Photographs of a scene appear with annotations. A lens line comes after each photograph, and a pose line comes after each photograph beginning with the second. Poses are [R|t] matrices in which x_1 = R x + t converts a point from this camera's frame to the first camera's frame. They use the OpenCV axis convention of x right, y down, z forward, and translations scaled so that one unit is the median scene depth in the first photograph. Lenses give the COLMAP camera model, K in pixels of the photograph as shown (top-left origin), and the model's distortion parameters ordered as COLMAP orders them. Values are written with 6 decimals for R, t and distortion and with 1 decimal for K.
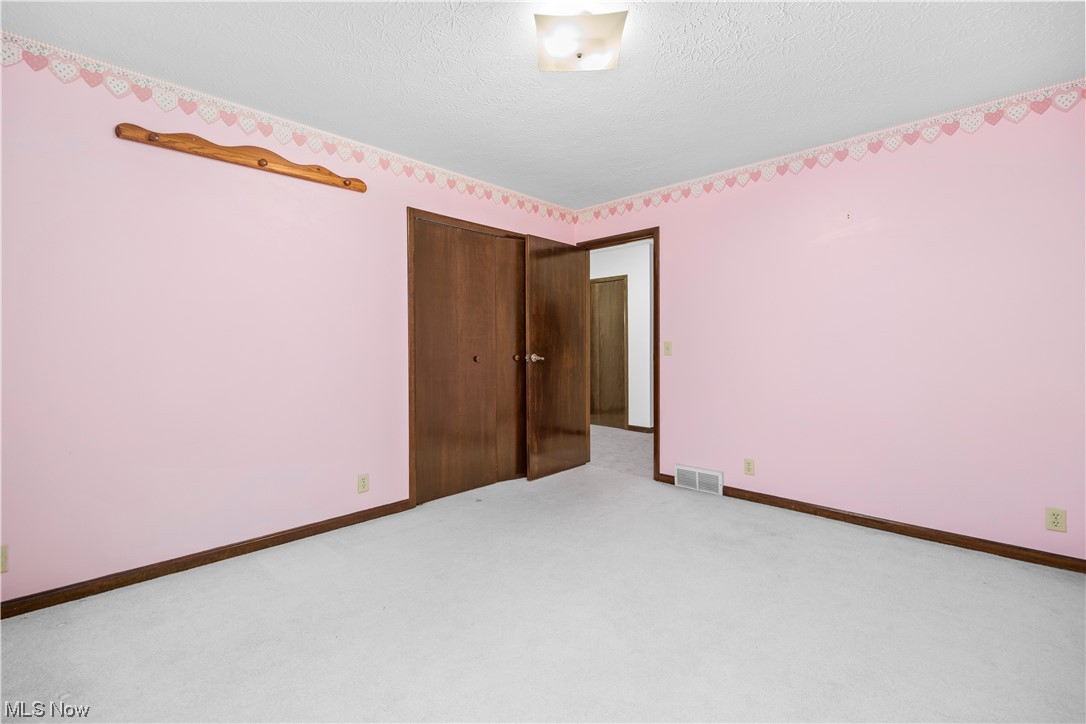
lens RADIAL K [[490.7, 0, 545.4], [0, 490.7, 364.8], [0, 0, 1]] dist [0.003285, 0.001103]
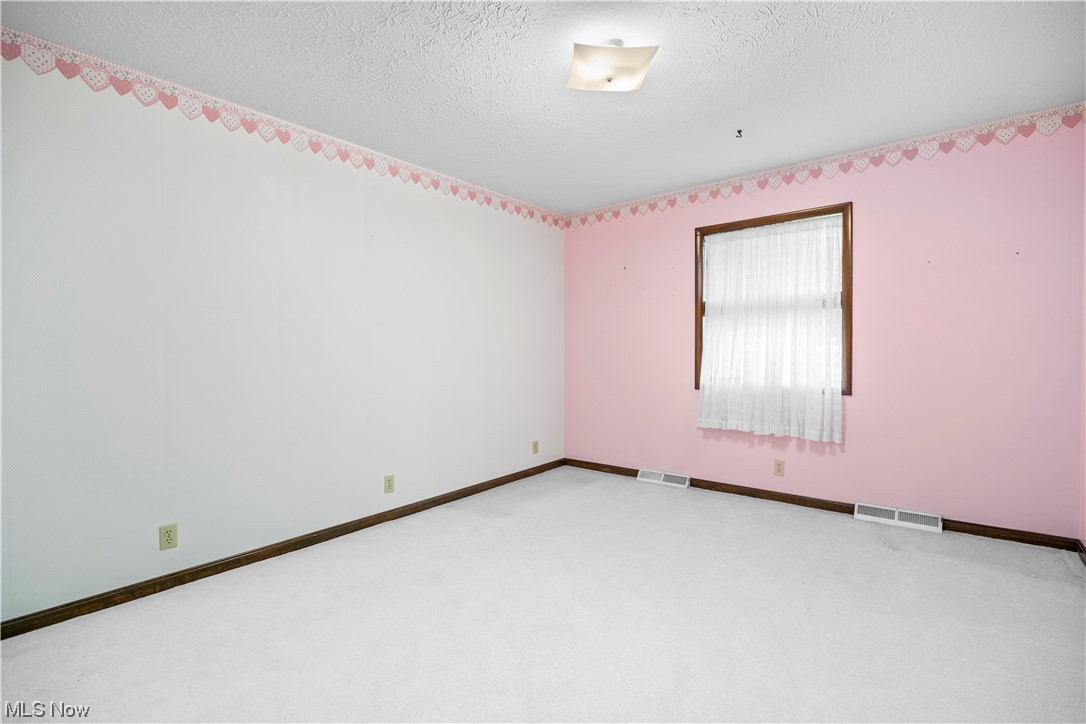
lens RADIAL K [[493.4, 0, 540.8], [0, 493.4, 355.8], [0, 0, 1]] dist [-0.000677, 0.000428]
pose [[0.996019, -0.003303, 0.089078, -0.145741], [0.003638, 0.999987, -0.003594, -0.028955], [-0.089065, 0.003904, 0.996018, -0.046888]]
